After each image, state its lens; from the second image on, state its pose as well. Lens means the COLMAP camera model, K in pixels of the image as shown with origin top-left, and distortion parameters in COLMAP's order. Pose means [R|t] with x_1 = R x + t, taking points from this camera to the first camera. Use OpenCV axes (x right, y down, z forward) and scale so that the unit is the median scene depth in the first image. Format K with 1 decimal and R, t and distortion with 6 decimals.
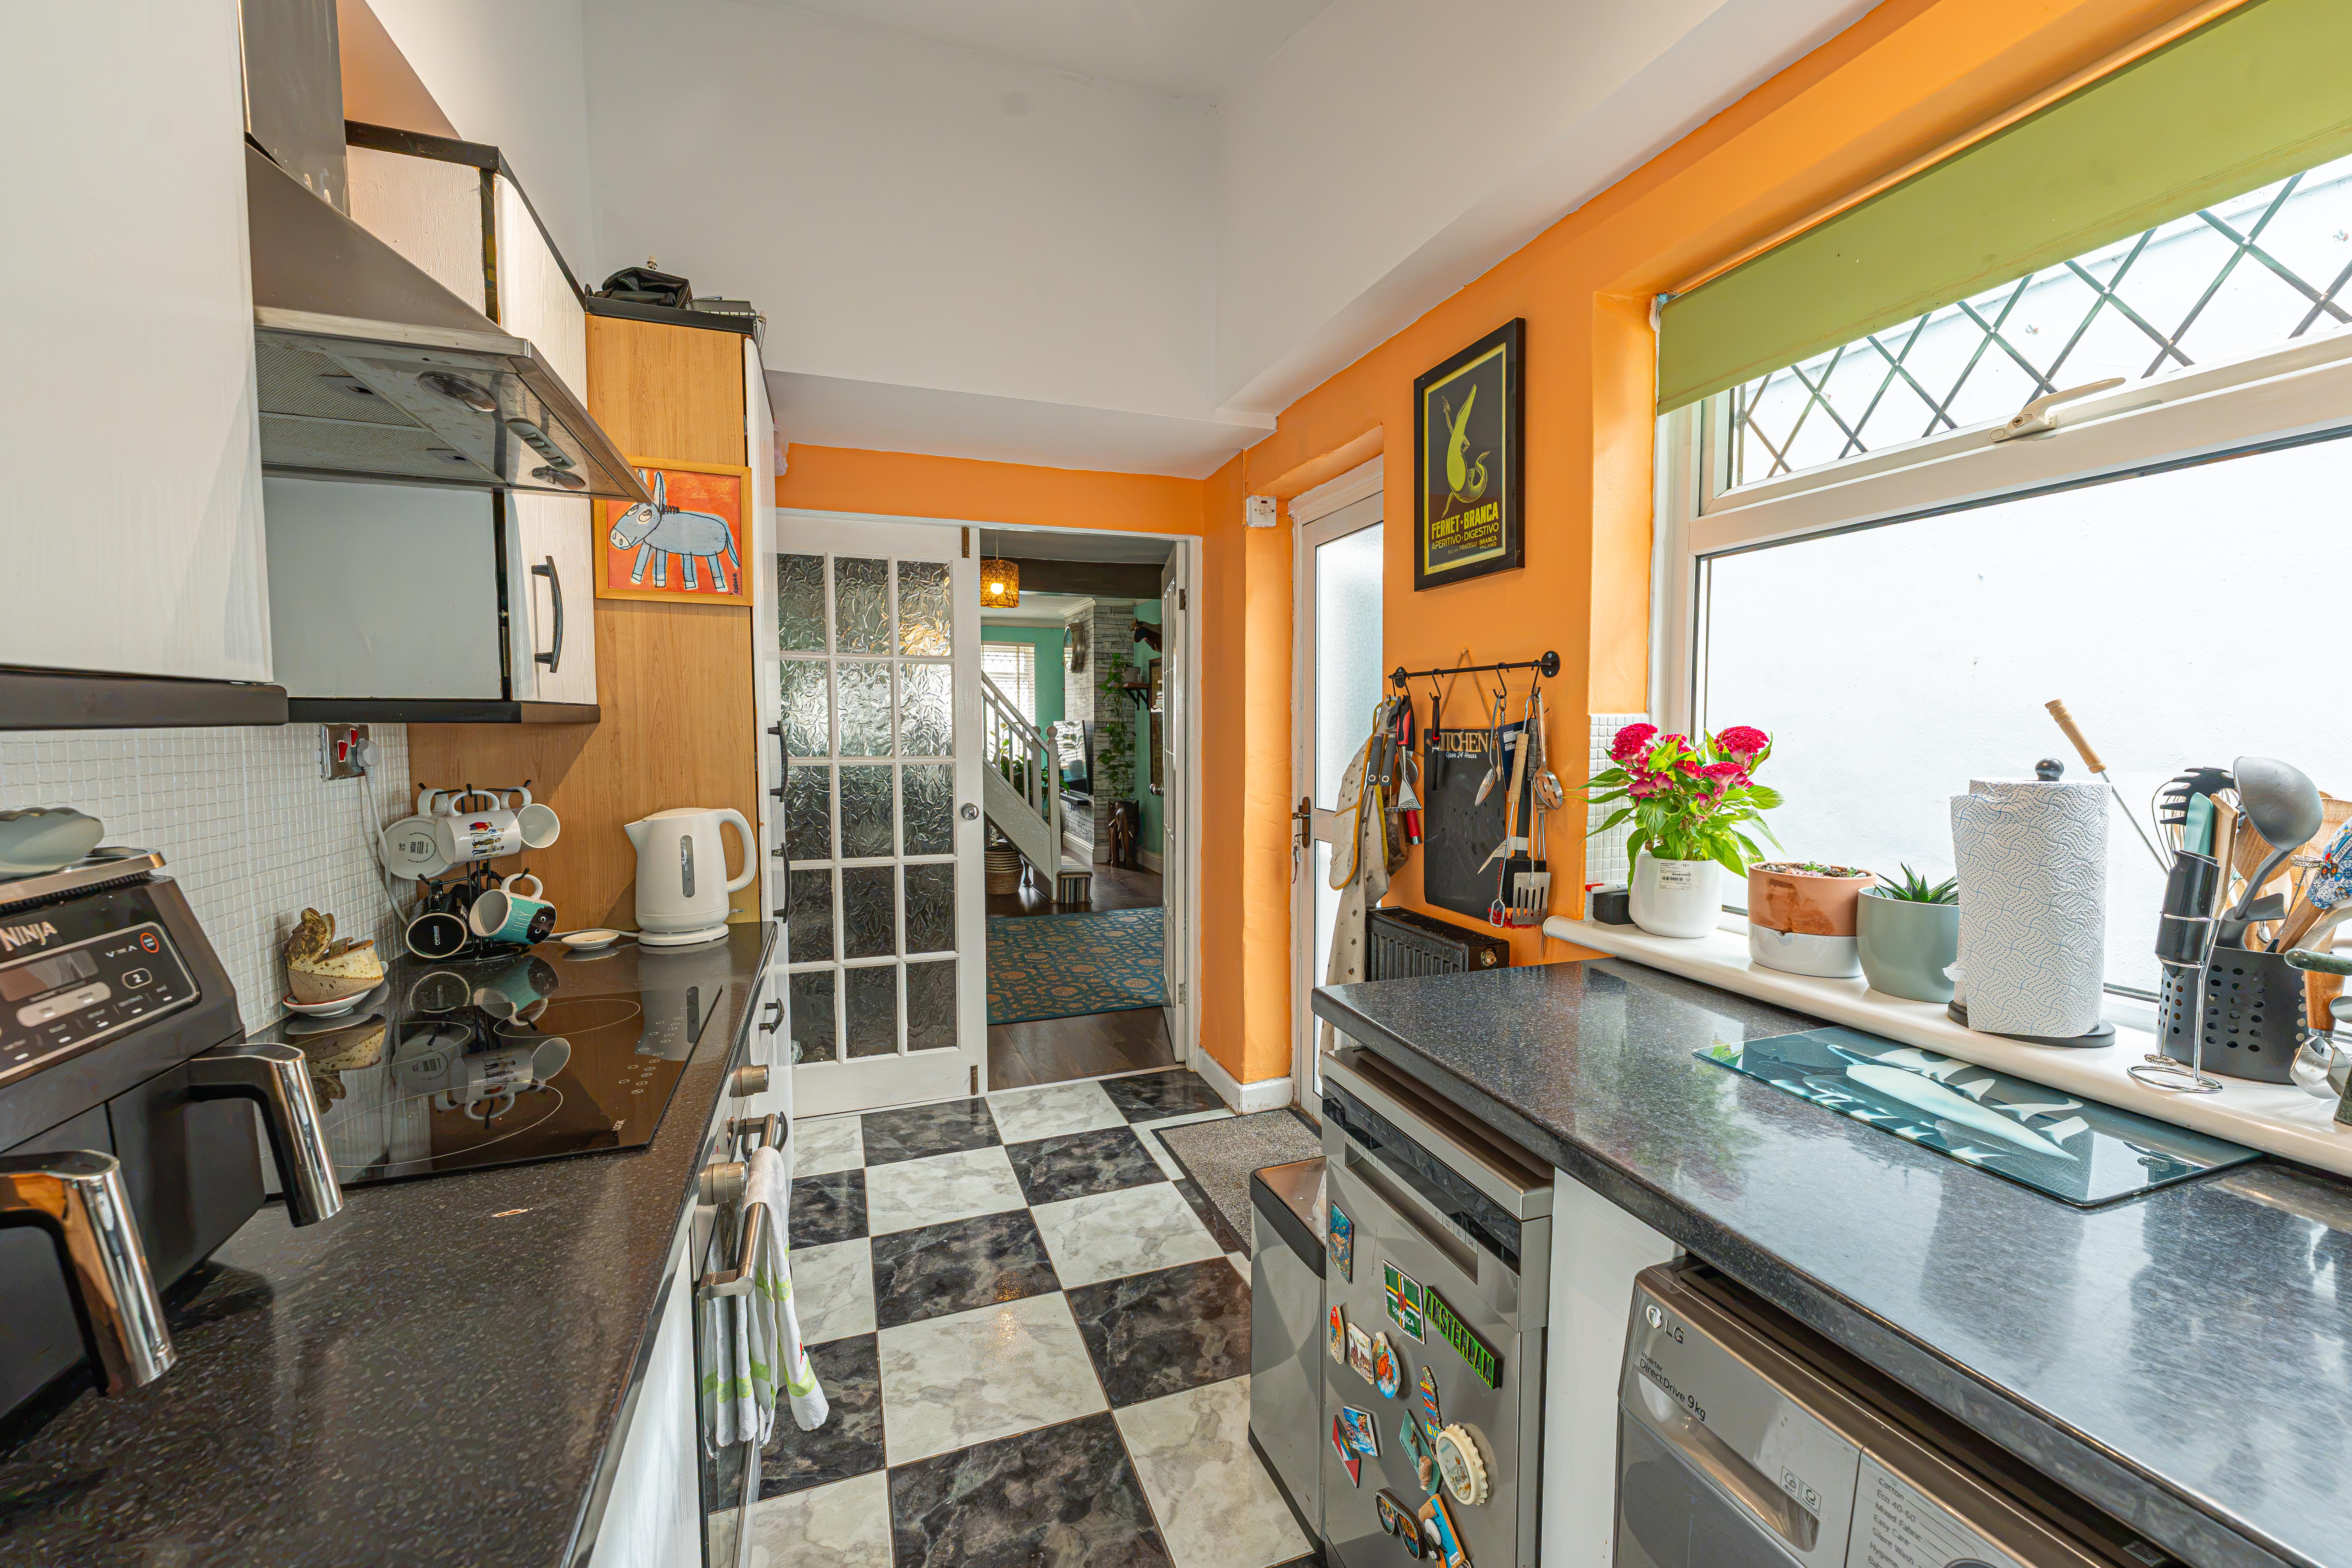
lens RADIAL K [[978.7, 0, 1225.1], [0, 978.7, 782.1], [0, 0, 1]] dist [-0.004593, 0.001248]
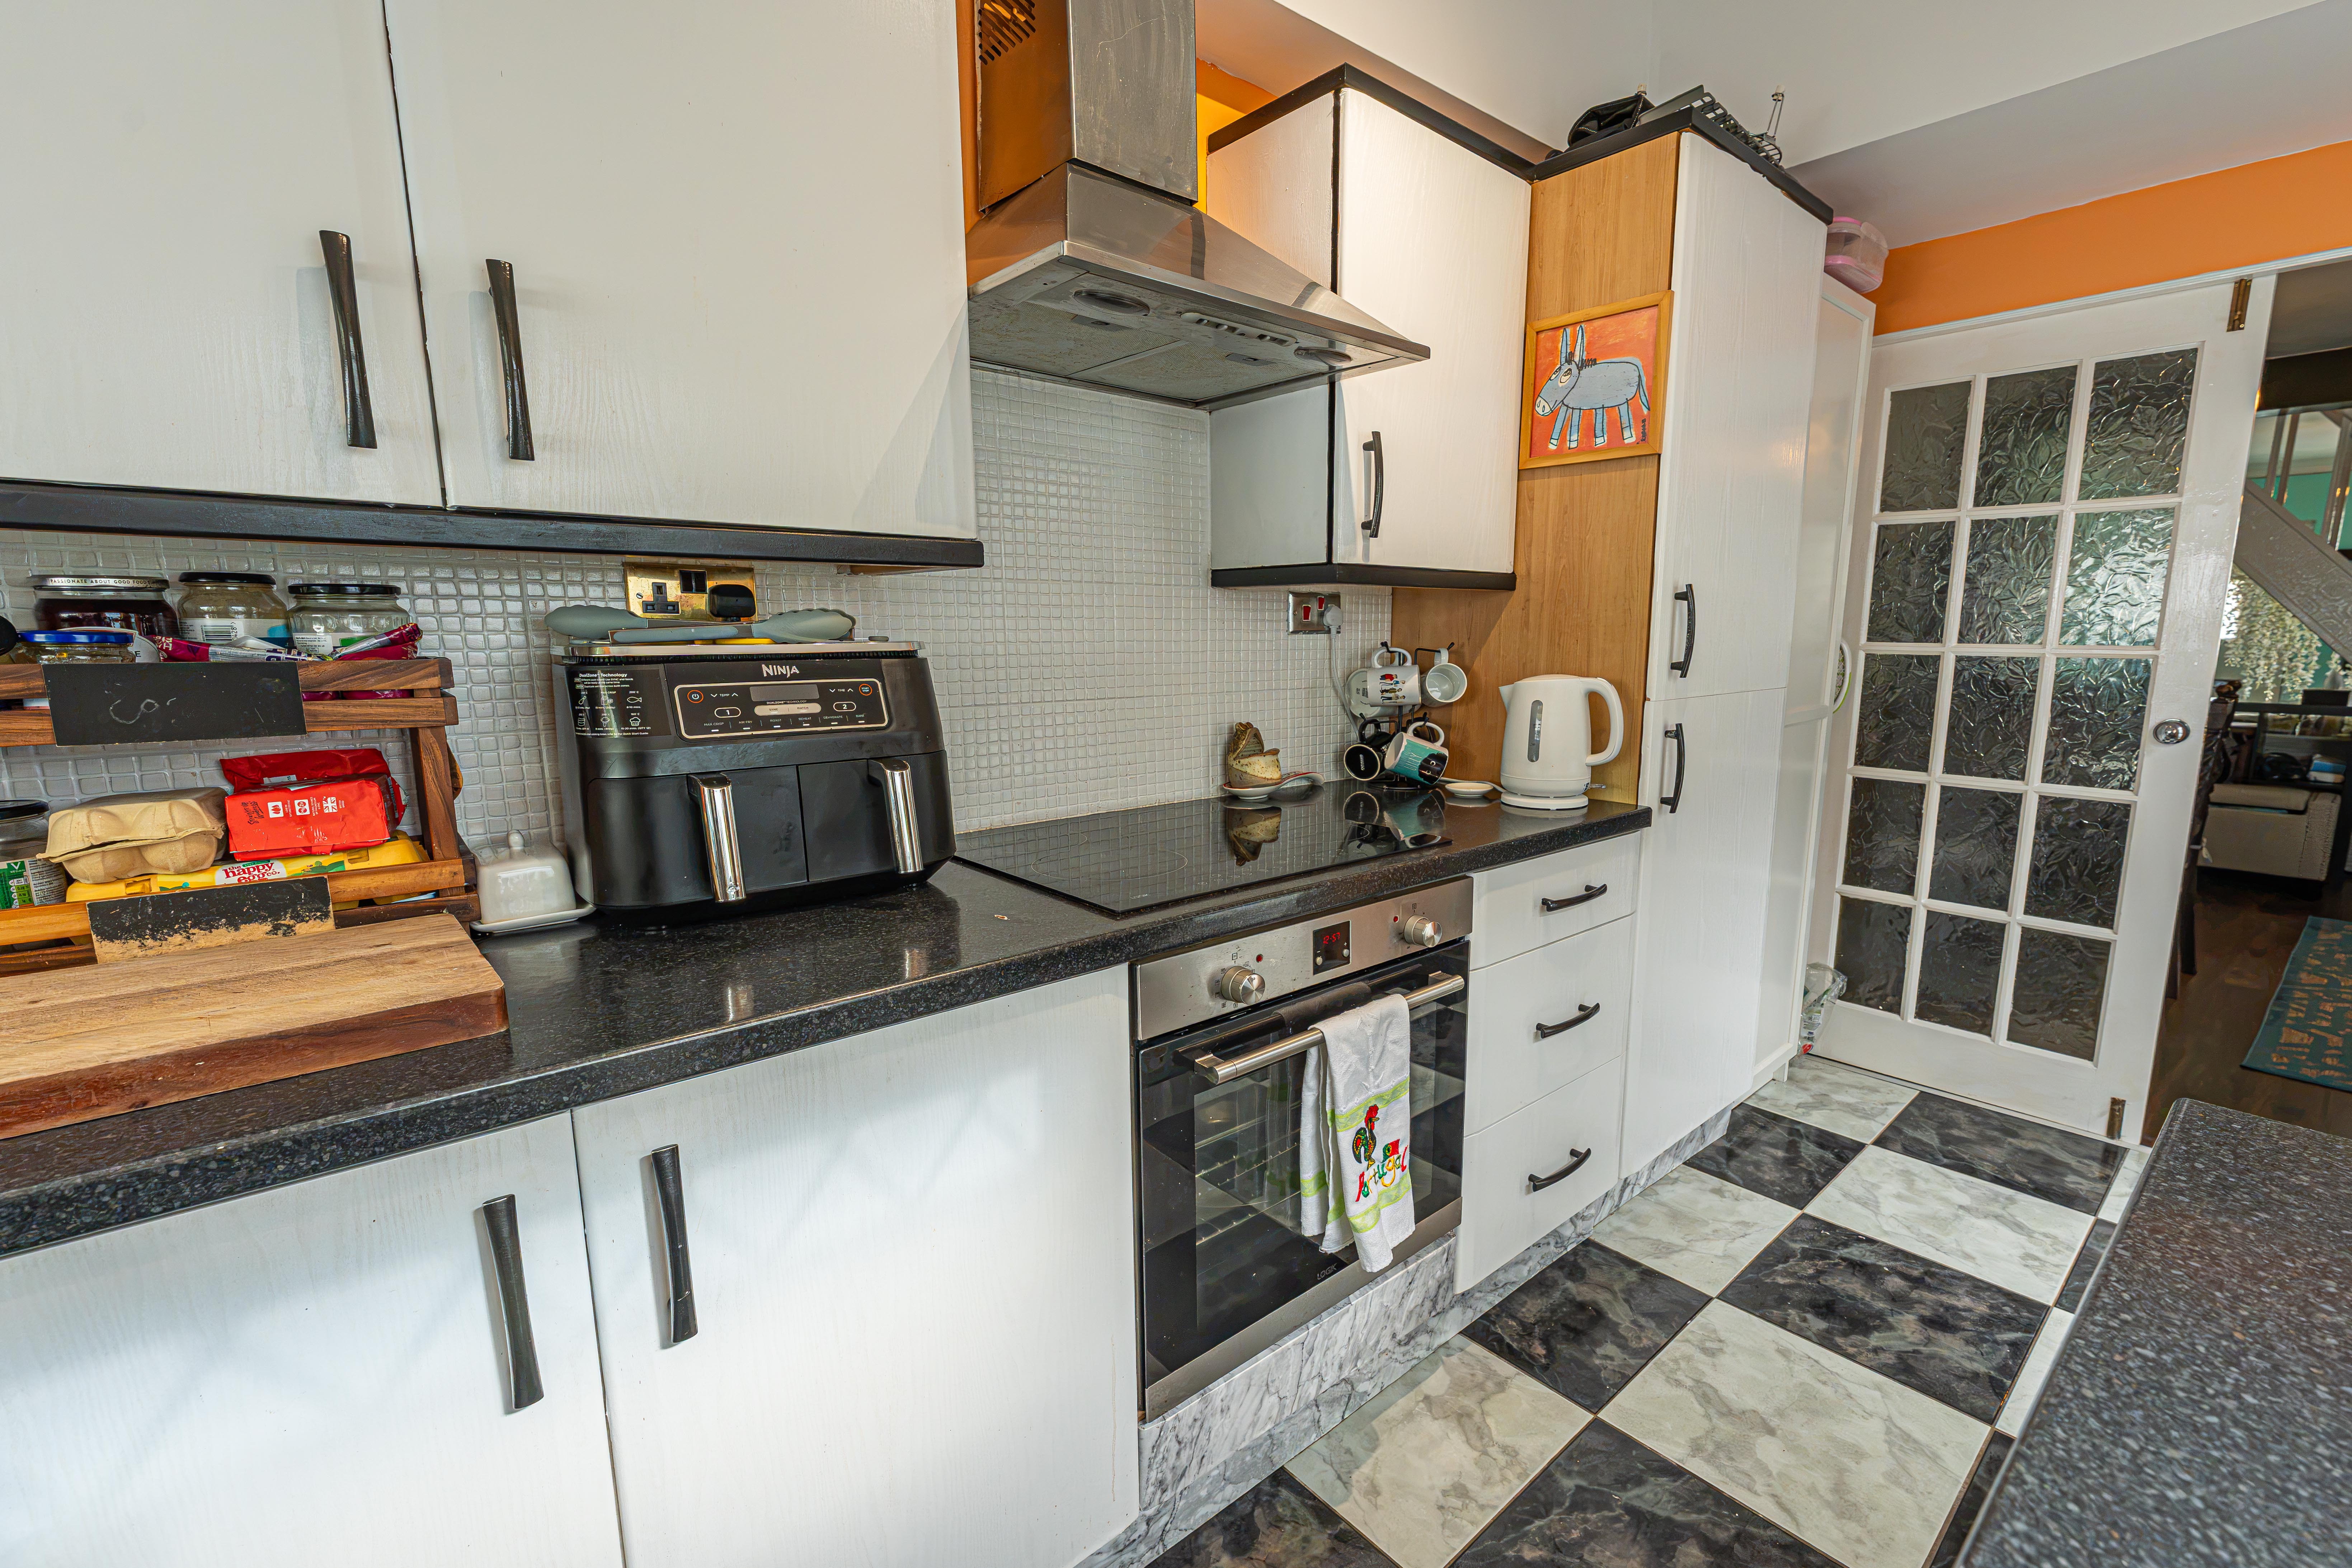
lens RADIAL K [[978.6, 0, 1218.6], [0, 978.6, 785.5], [0, 0, 1]] dist [-0.004593, 0.001248]
pose [[0.352185, 0.146494, -0.924395, 0.251932], [-0.053253, 0.989211, 0.136477, 0.020188], [0.934414, 0.001162, 0.356186, 0.317080]]
